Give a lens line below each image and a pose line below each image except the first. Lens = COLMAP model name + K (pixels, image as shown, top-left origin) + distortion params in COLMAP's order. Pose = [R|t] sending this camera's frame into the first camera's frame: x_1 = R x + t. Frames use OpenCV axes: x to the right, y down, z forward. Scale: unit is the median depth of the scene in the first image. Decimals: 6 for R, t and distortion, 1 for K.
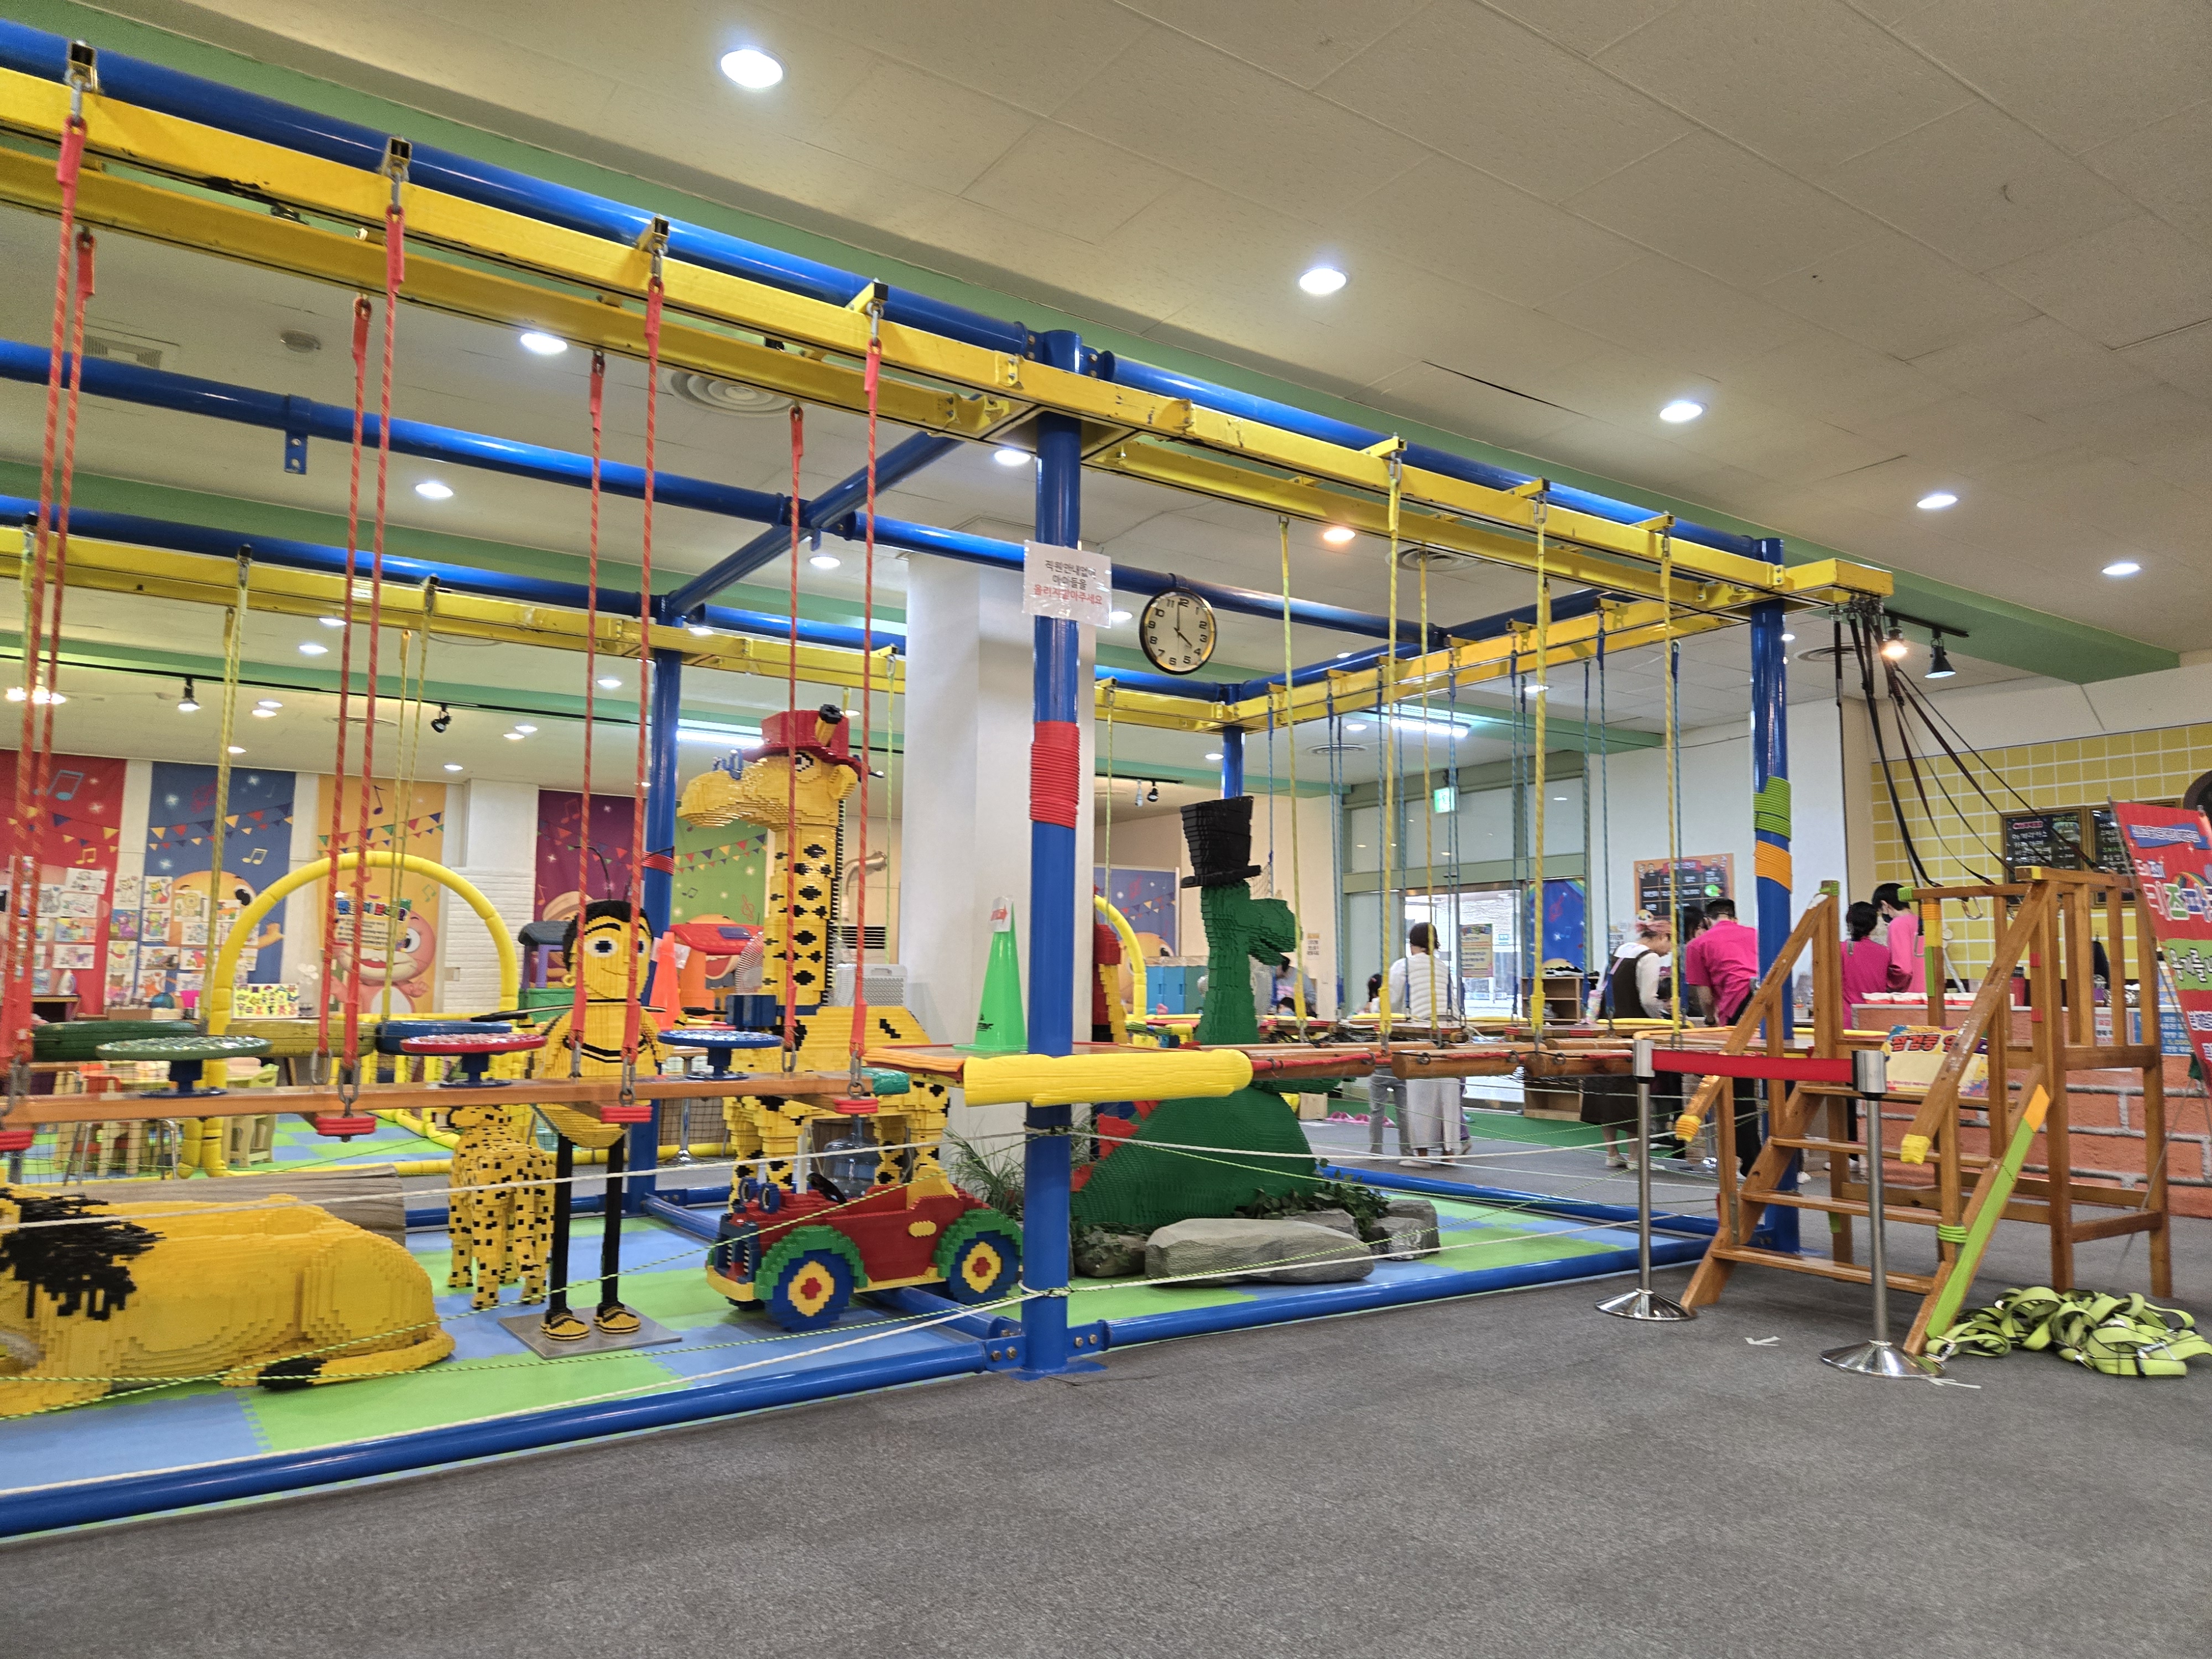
lens RADIAL K [[1498.0, 0, 1111.0], [0, 1498.0, 817.4], [0, 0, 1]] dist [0.076097, -0.060120]
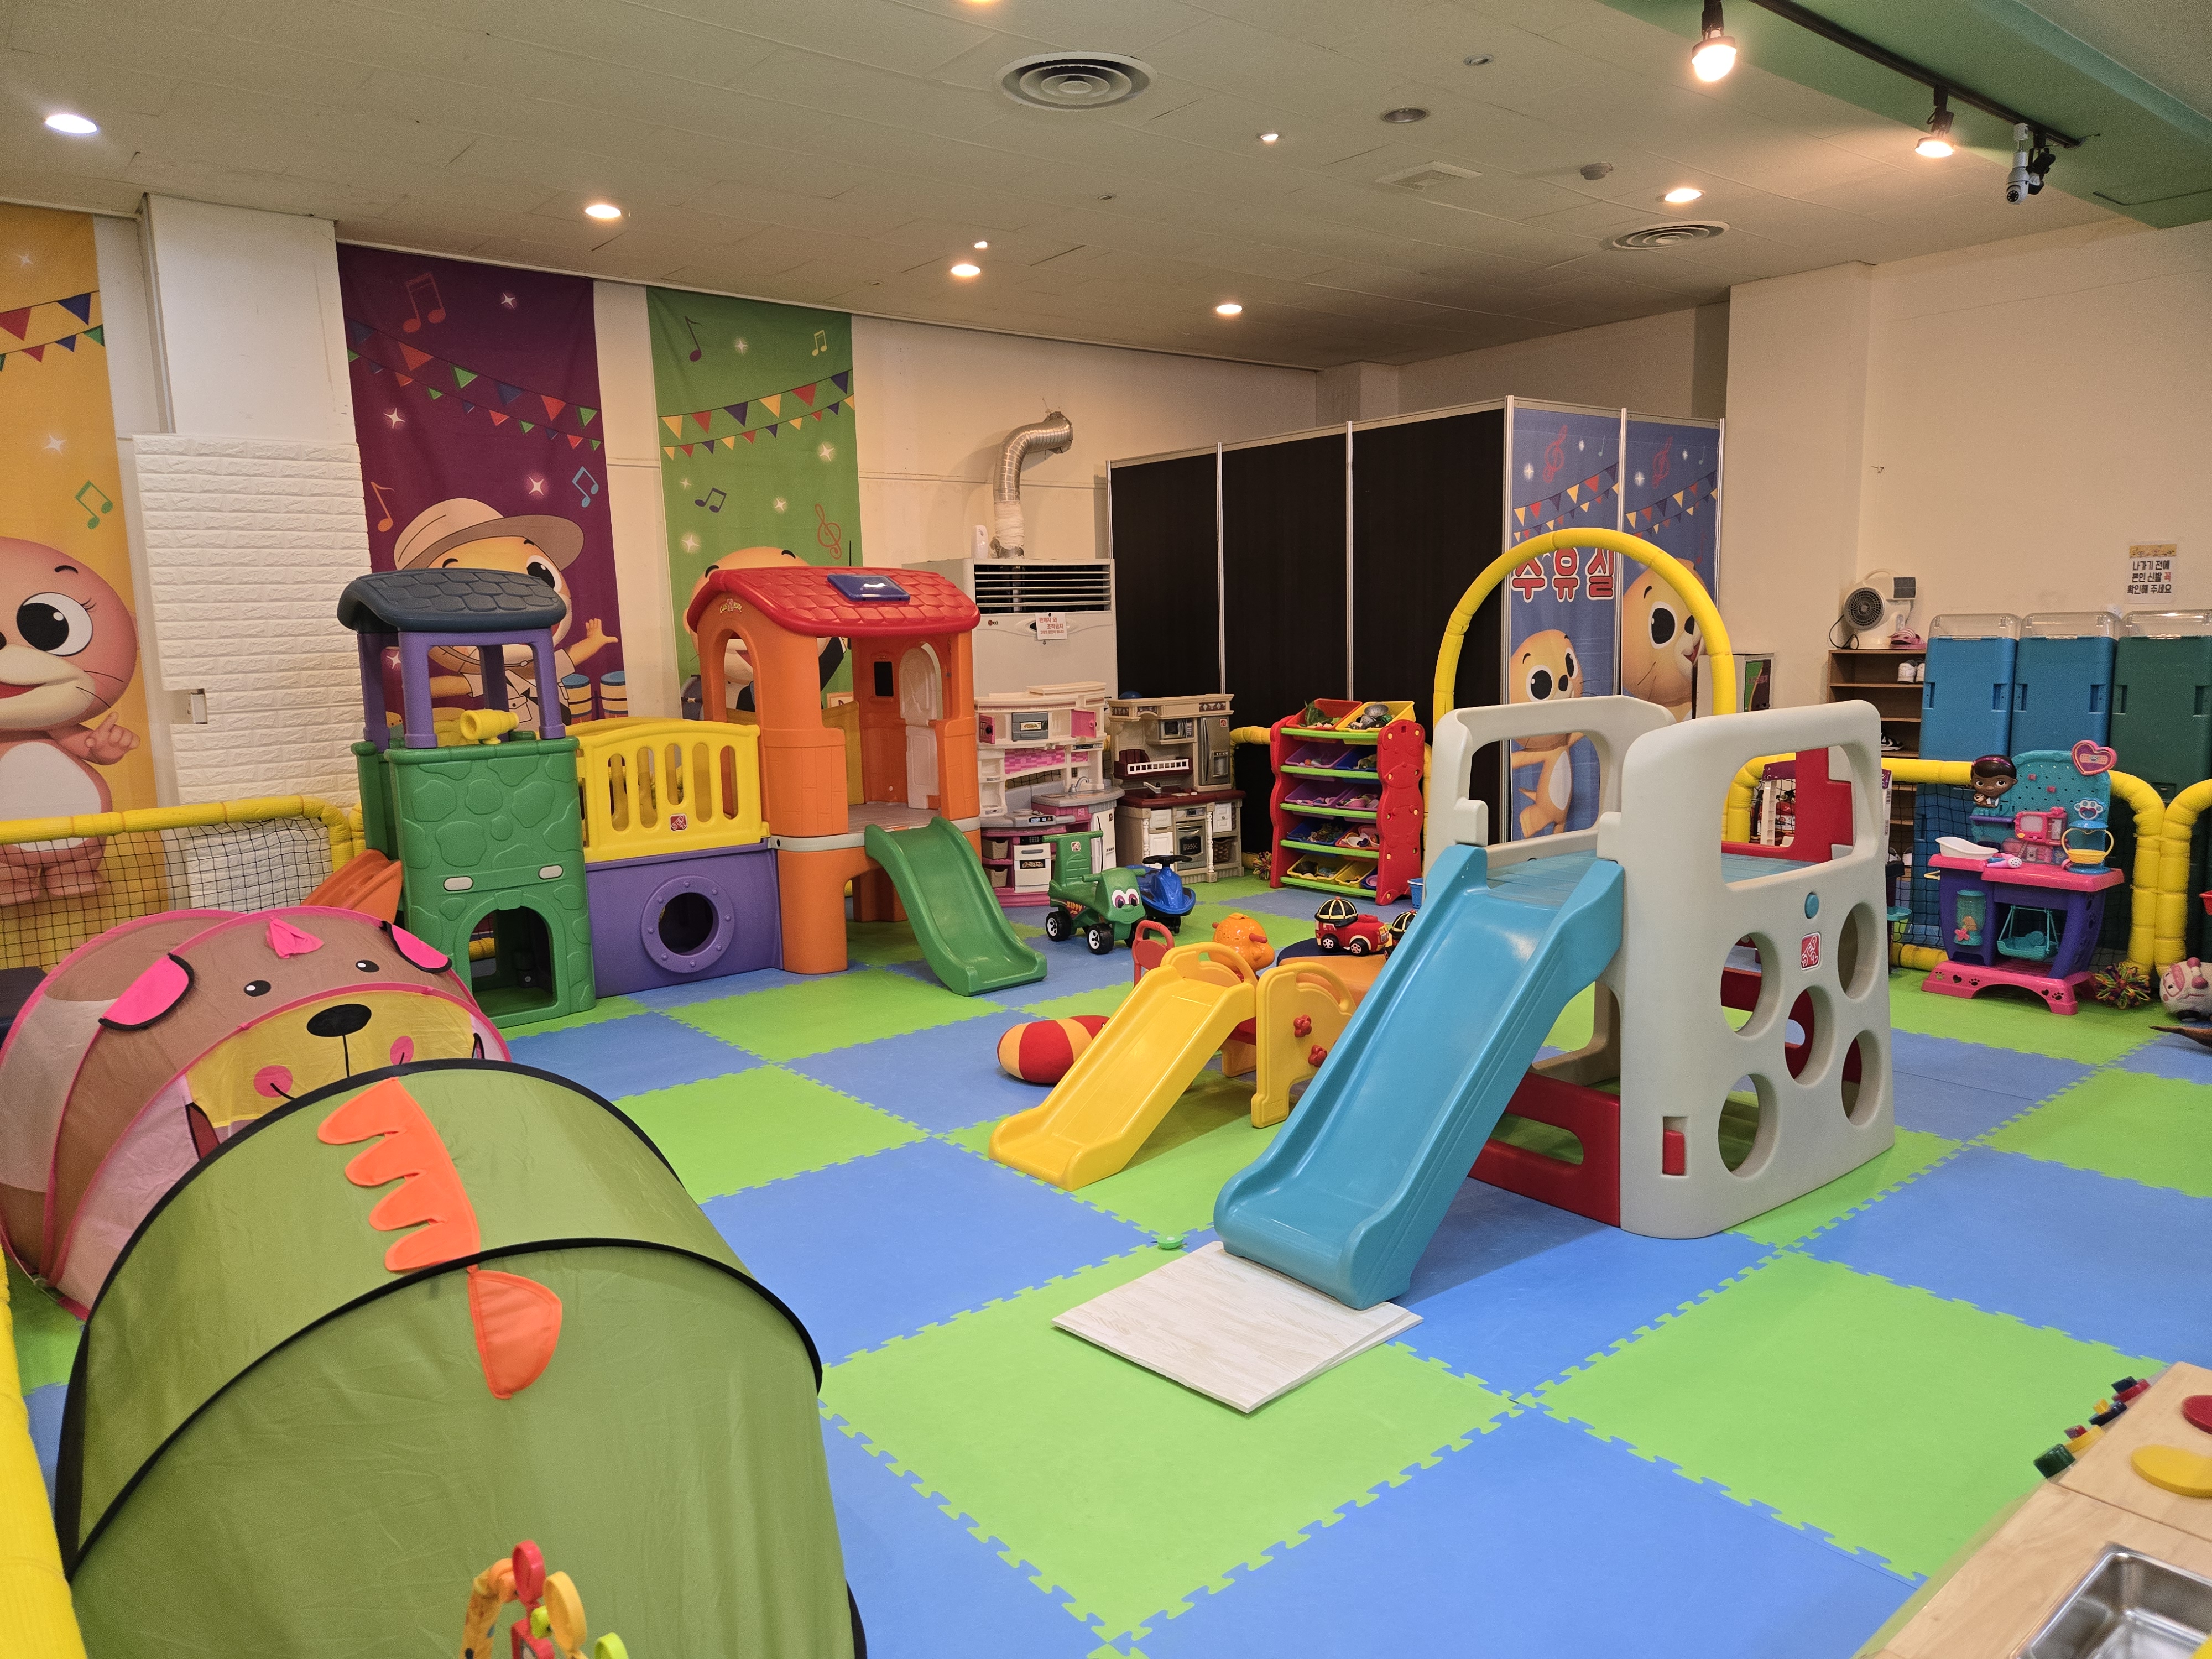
lens RADIAL K [[1498.5, 0, 1100.6], [0, 1498.5, 819.4], [0, 0, 1]] dist [0.066759, -0.065047]
pose [[0.995656, -0.044628, 0.081718, -0.240982], [0.023605, 0.969960, 0.242116, 0.042639], [-0.090068, -0.239135, 0.966800, 0.616430]]
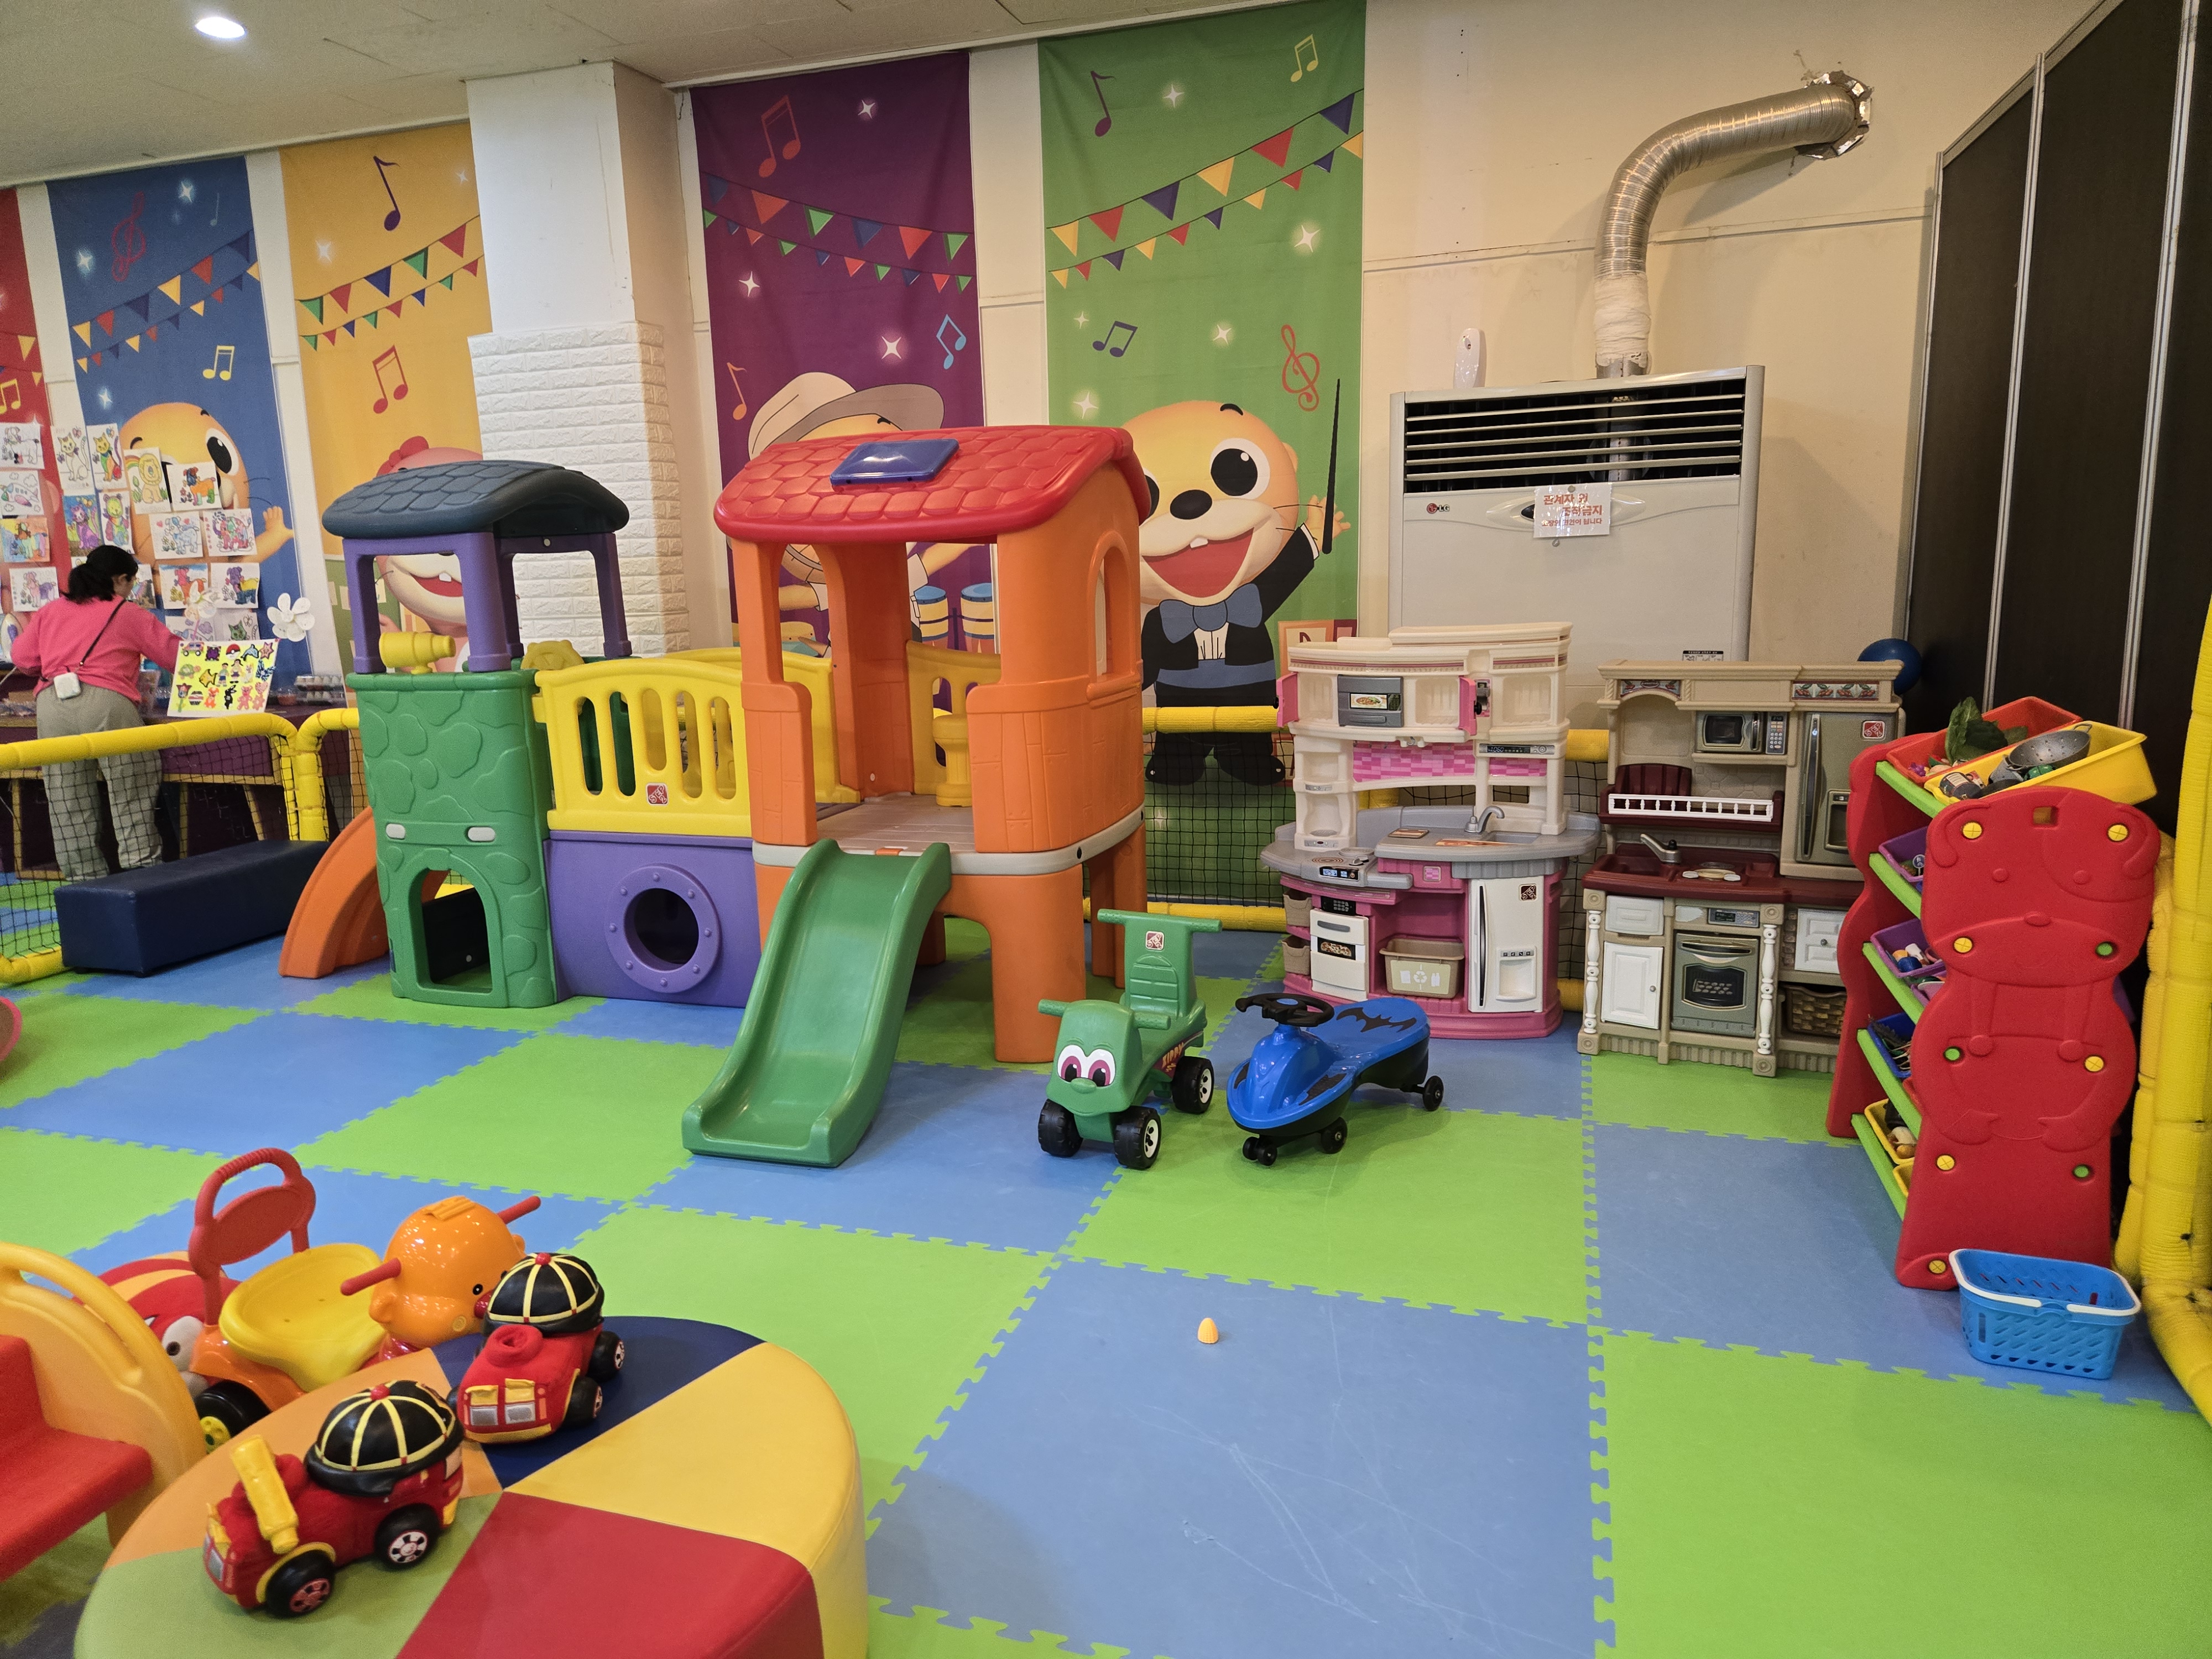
lens RADIAL K [[1487.8, 0, 1086.0], [0, 1487.8, 833.4], [0, 0, 1]] dist [0.069966, -0.062679]
pose [[0.597109, 0.122268, -0.792787, -0.016055], [0.126757, 0.961516, 0.243761, 0.086742], [0.792082, -0.246044, 0.558631, 0.936259]]
